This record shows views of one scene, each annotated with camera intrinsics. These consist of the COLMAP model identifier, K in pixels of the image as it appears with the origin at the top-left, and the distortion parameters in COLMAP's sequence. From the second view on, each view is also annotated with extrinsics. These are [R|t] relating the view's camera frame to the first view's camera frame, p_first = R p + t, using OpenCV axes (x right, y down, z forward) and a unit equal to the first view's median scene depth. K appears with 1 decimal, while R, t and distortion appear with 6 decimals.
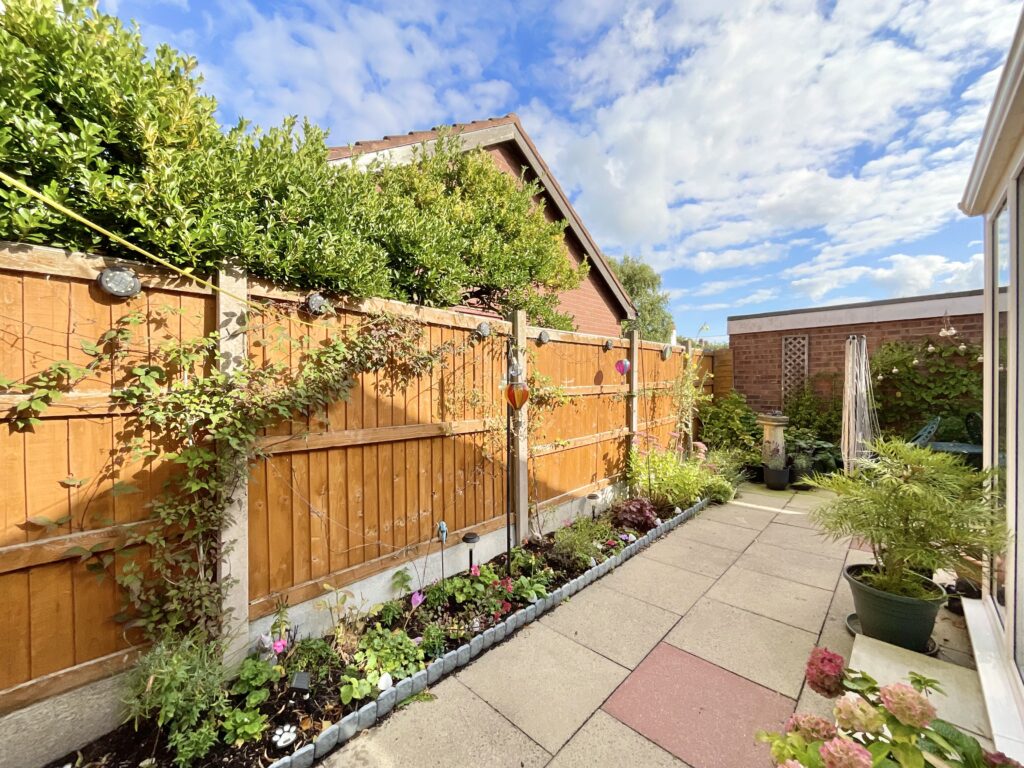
lens RADIAL K [[417.4, 0, 512.7], [0, 417.4, 385.7], [0, 0, 1]] dist [-0.009640, -0.000081]
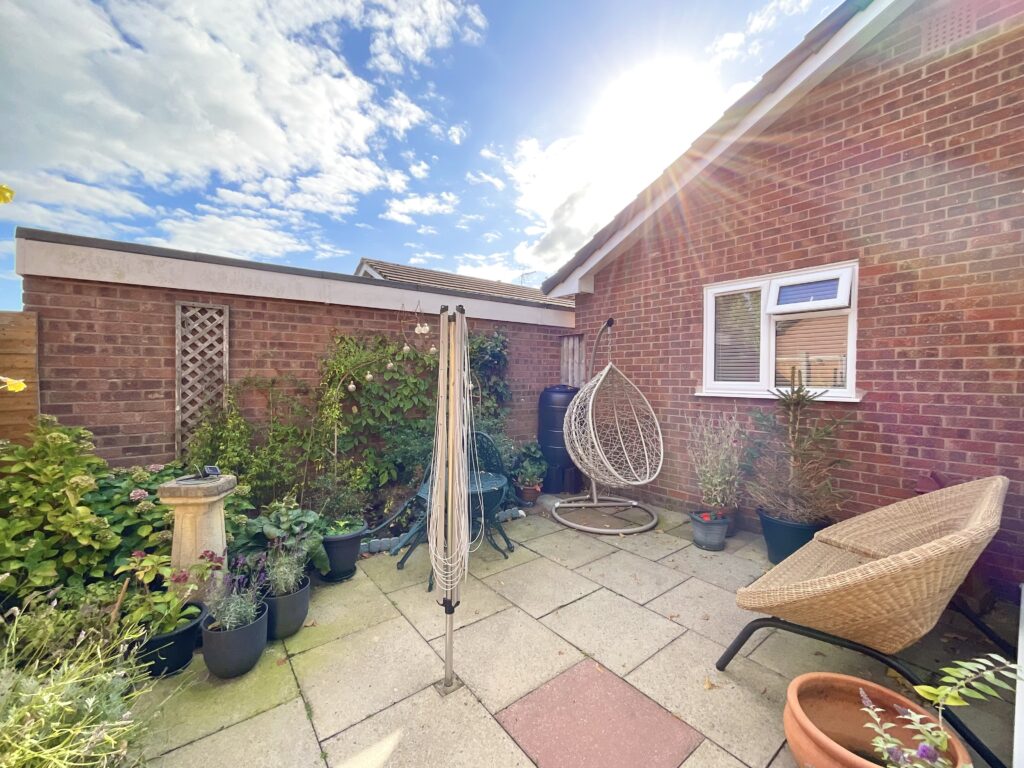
lens RADIAL K [[417.4, 0, 514.4], [0, 417.4, 386.3], [0, 0, 1]] dist [-0.009640, -0.000081]
pose [[0.153426, -0.013251, 0.988071, 0.233670], [0.005118, 0.999907, 0.012616, -0.023954], [-0.988147, 0.003121, 0.153479, 0.548432]]
